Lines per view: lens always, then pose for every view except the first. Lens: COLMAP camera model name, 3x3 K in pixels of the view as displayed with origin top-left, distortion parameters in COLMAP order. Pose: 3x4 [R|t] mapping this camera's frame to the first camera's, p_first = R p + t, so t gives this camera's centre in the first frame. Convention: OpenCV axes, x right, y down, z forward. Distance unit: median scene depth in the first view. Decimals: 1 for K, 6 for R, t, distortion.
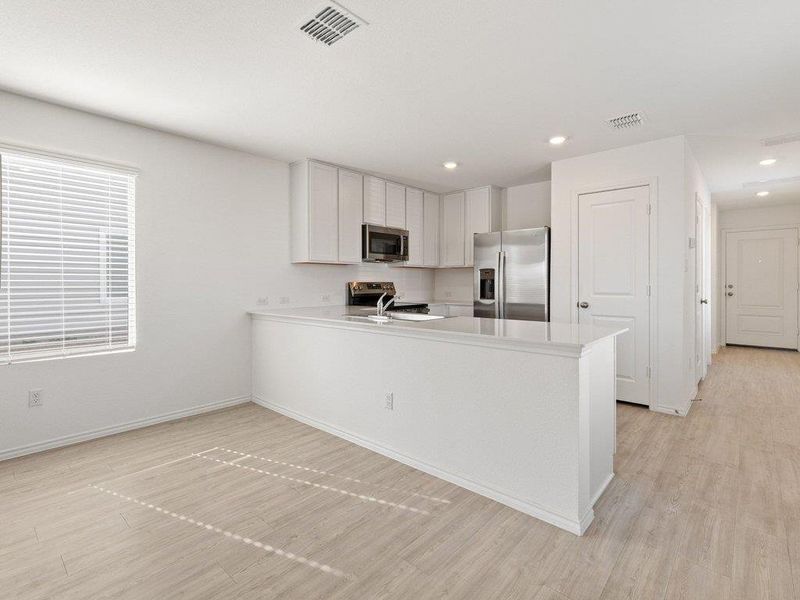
lens RADIAL K [[389.6, 0, 396.2], [0, 389.6, 282.0], [0, 0, 1]] dist [0.005460, 0.000479]
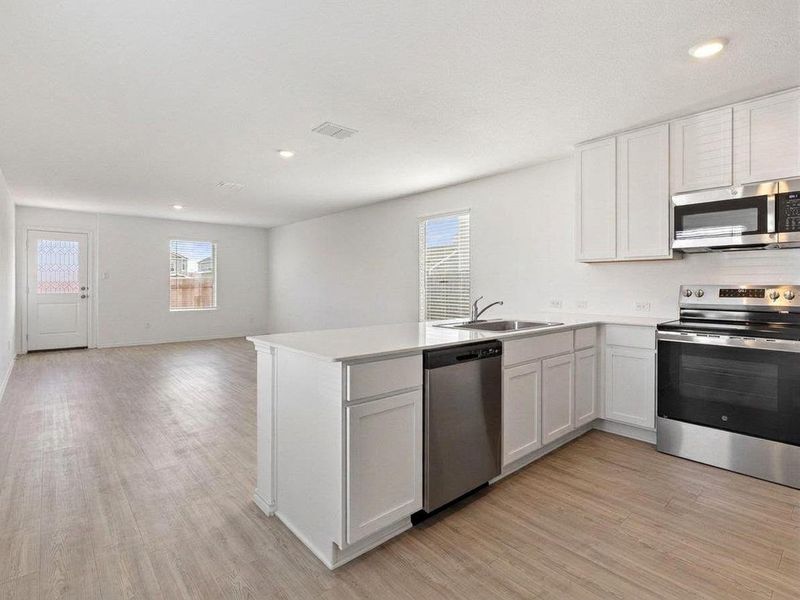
lens RADIAL K [[403.1, 0, 399.3], [0, 403.1, 284.1], [0, 0, 1]] dist [-0.001766, 0.000595]
pose [[-0.112980, 0.000041, -0.993597, 0.657985], [0.001793, 0.999998, -0.000162, -0.002292], [0.993596, -0.001800, -0.112979, 0.634531]]
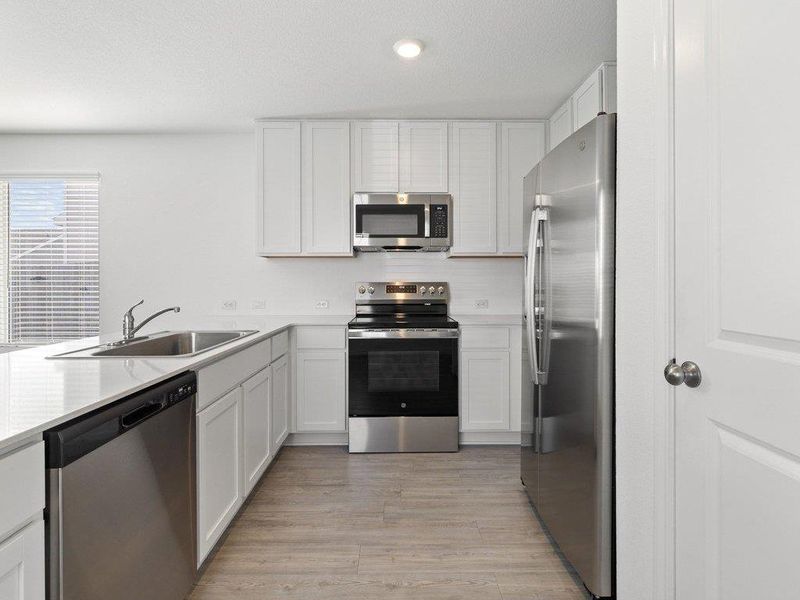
lens RADIAL K [[403.1, 0, 399.3], [0, 403.1, 284.1], [0, 0, 1]] dist [-0.001766, 0.000595]
pose [[0.673797, 0.004419, -0.738903, 0.490050], [0.002150, 0.999966, 0.007941, -0.002369], [0.738913, -0.006939, 0.673765, 0.608219]]
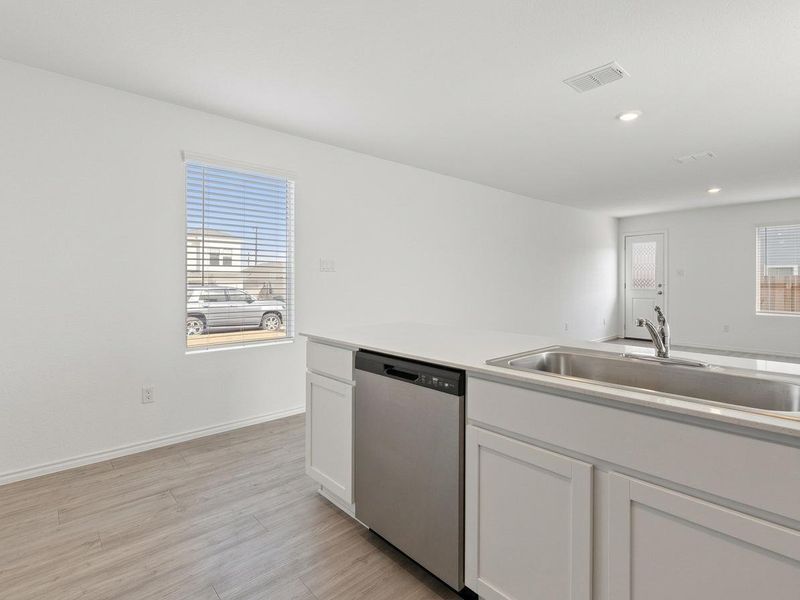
lens RADIAL K [[408.8, 0, 391.6], [0, 408.8, 279.3], [0, 0, 1]] dist [-0.001135, 0.000081]
pose [[-0.994271, -0.002907, 0.106849, 0.150750], [-0.003456, 0.999982, -0.004951, -0.000754], [-0.106832, -0.005291, -0.994263, 1.027993]]
